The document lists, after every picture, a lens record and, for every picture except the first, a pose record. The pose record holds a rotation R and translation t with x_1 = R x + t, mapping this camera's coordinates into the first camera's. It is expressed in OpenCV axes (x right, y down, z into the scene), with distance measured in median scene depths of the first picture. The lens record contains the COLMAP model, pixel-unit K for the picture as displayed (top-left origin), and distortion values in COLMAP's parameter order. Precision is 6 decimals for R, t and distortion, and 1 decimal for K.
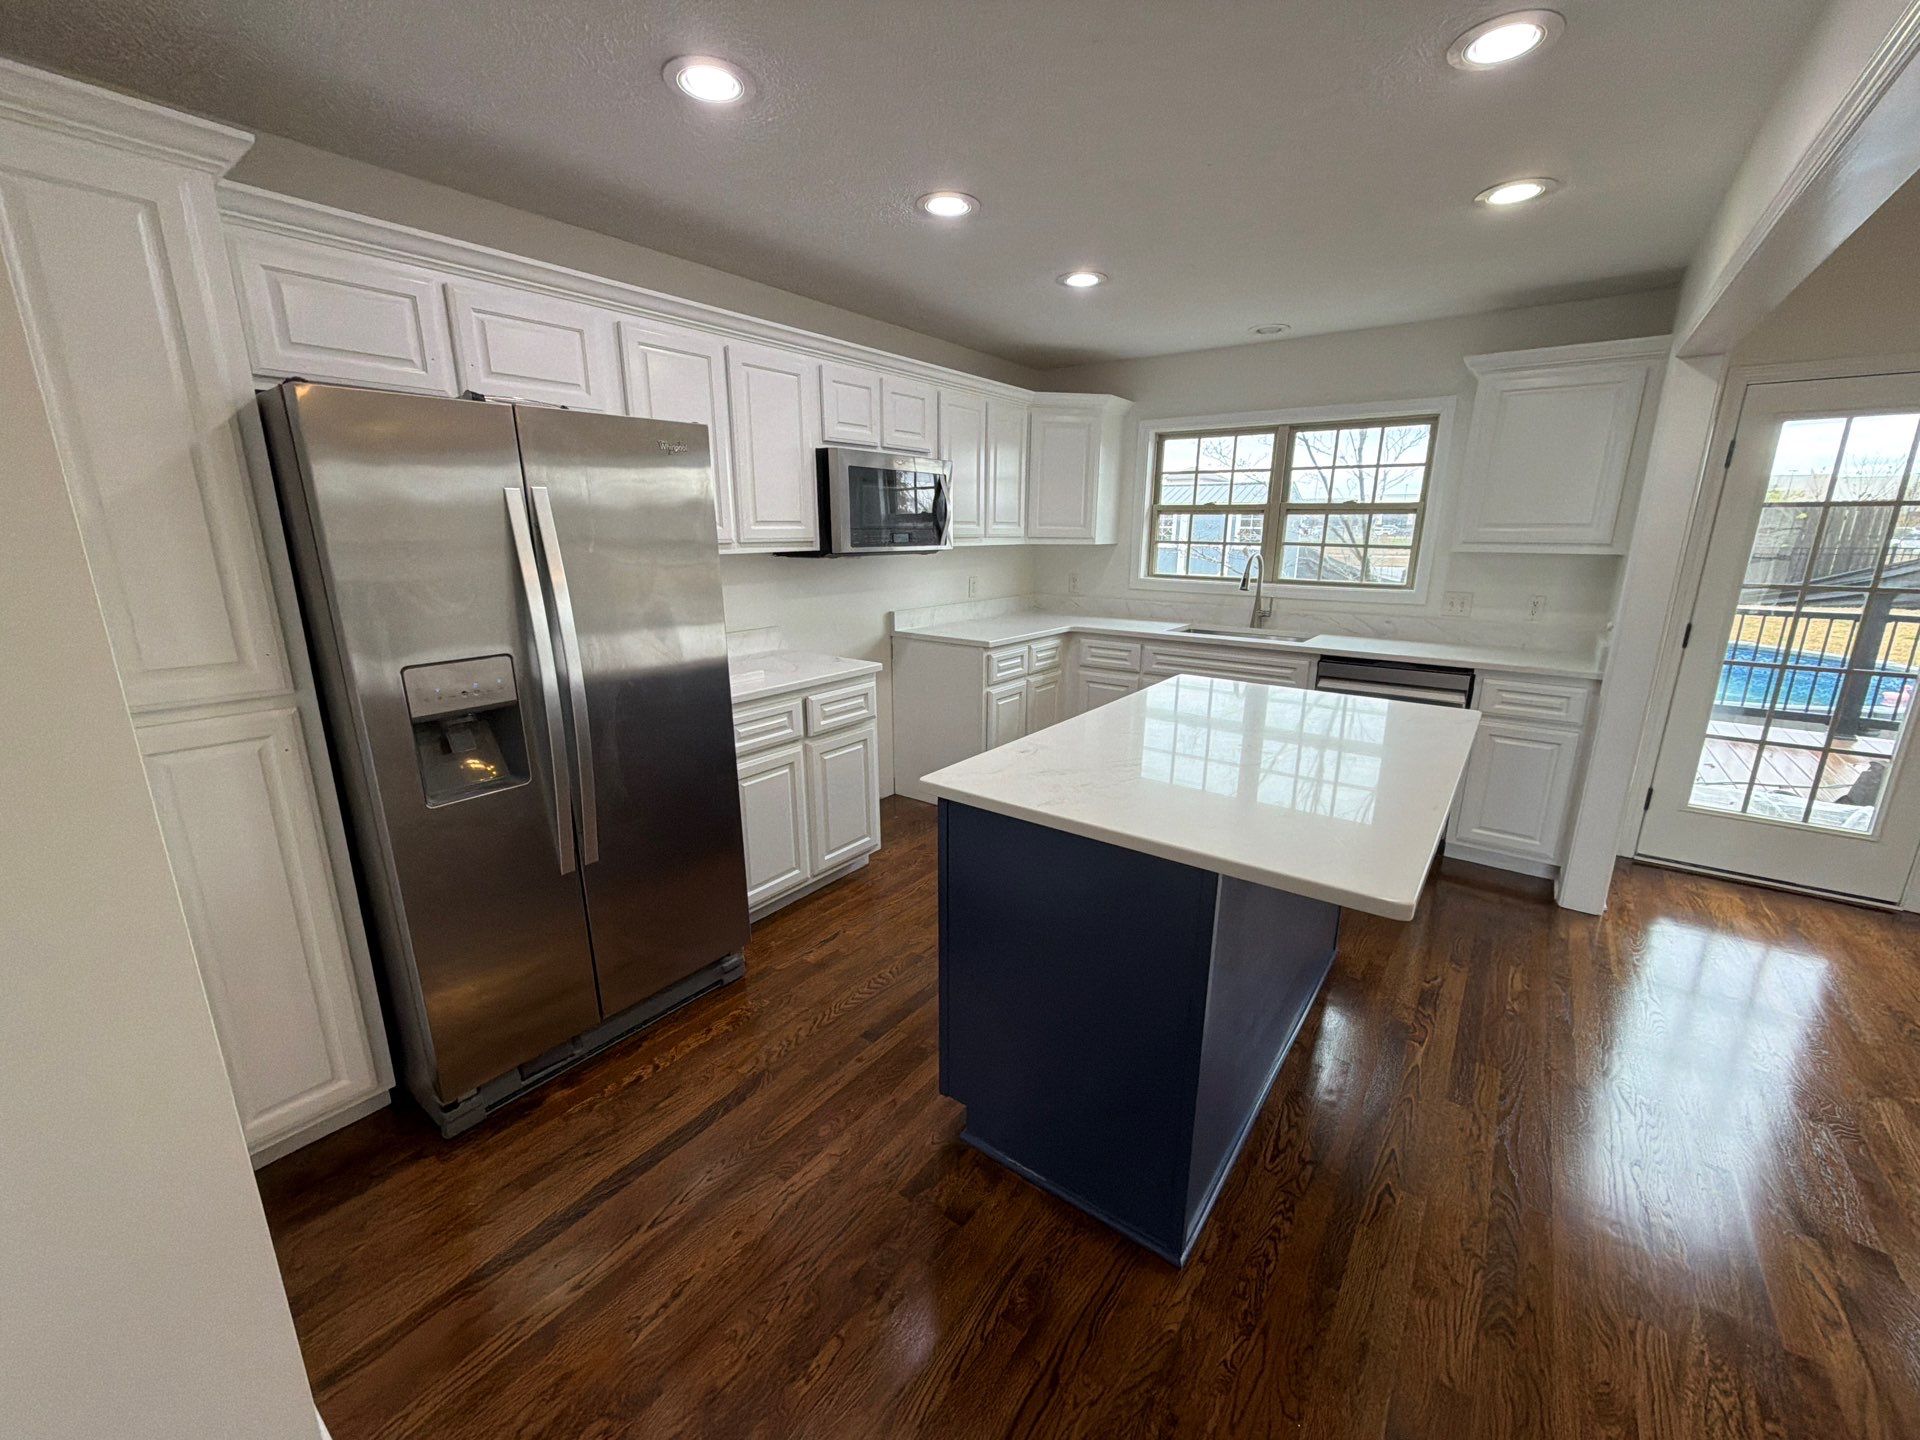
lens RADIAL K [[763.0, 0, 962.1], [0, 763.0, 718.1], [0, 0, 1]] dist [0.000989, -0.000287]
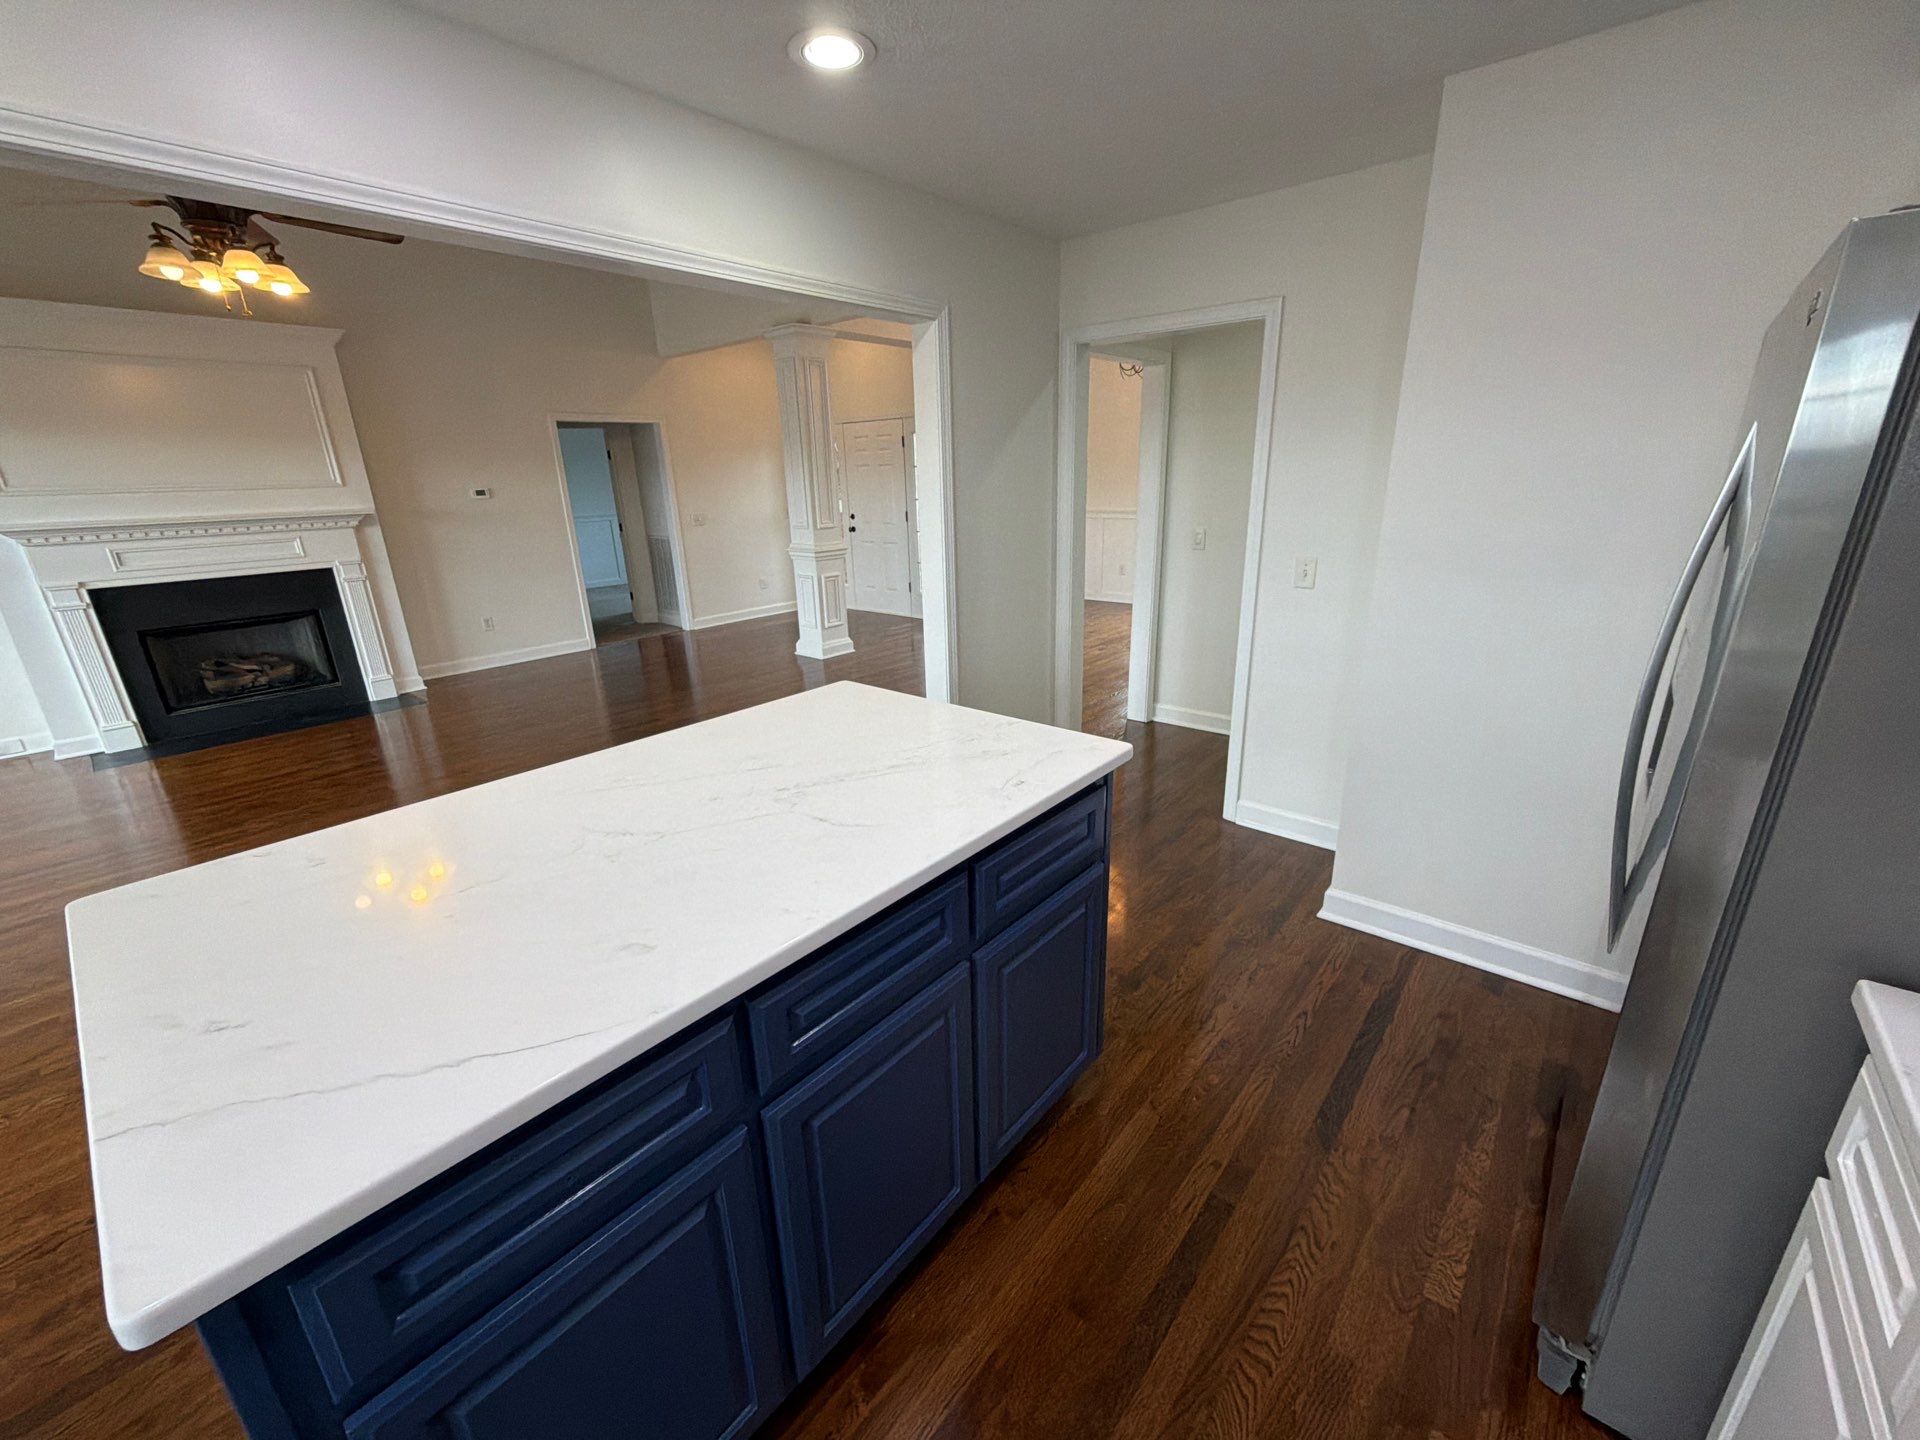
lens RADIAL K [[763.0, 0, 962.5], [0, 763.0, 721.0], [0, 0, 1]] dist [0.000989, -0.000287]
pose [[-0.997748, 0.000022, 0.067074, 0.049442], [0.036129, 0.842704, 0.537163, -0.244358], [-0.056511, 0.538377, -0.840807, 0.913555]]
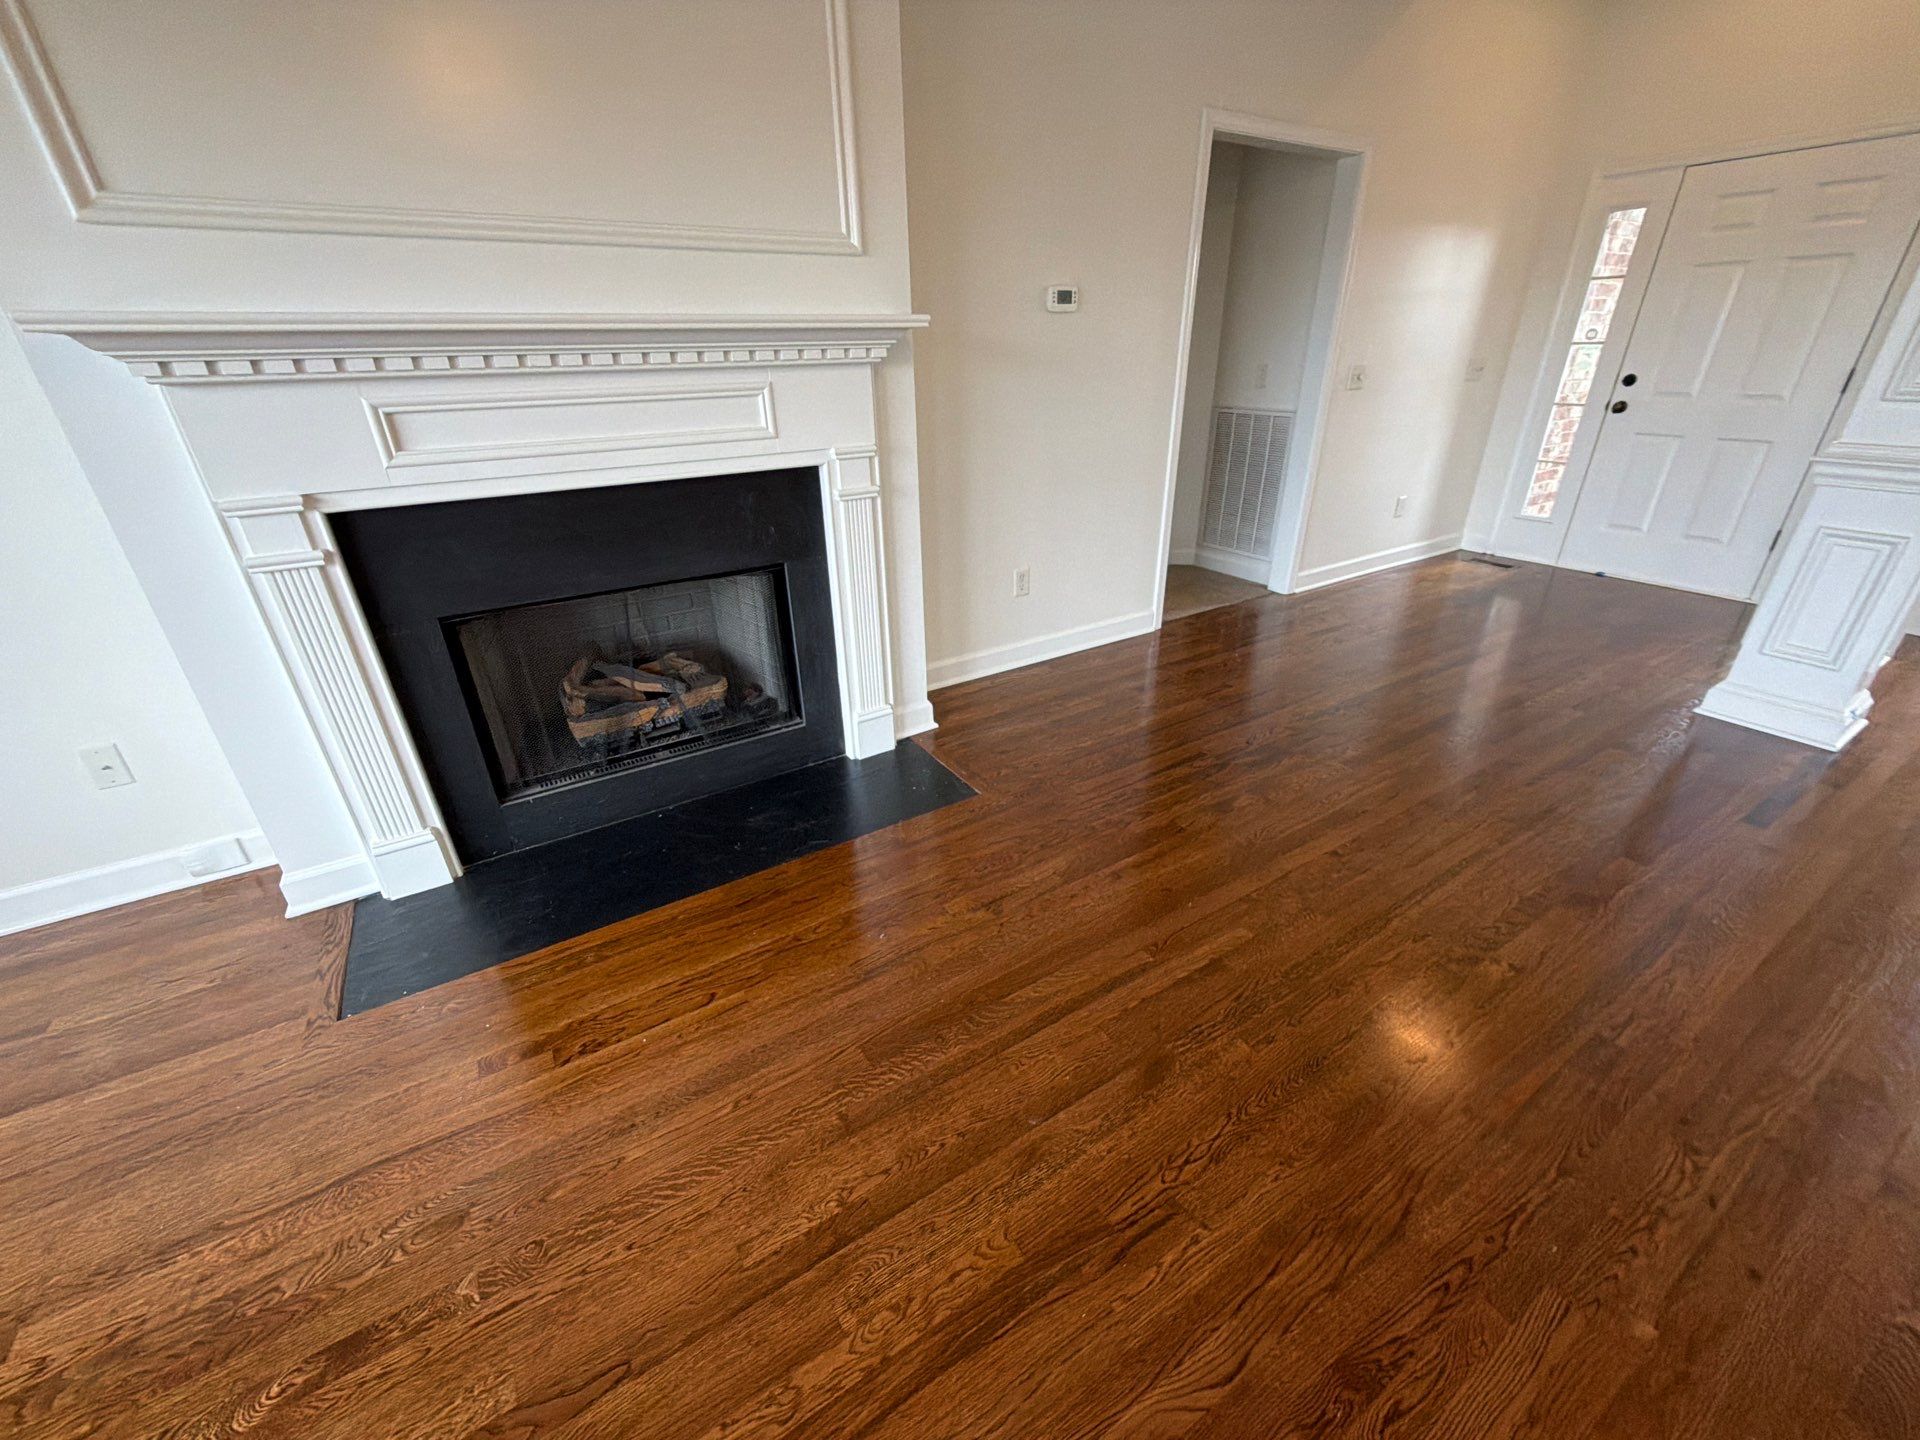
lens RADIAL K [[763.0, 0, 962.7], [0, 763.0, 722.8], [0, 0, 1]] dist [0.000989, -0.000287]
pose [[-0.933926, -0.149937, 0.324501, 1.097682], [0.099129, 0.763548, 0.638097, 0.052024], [-0.343446, 0.628103, -0.698234, 0.043003]]
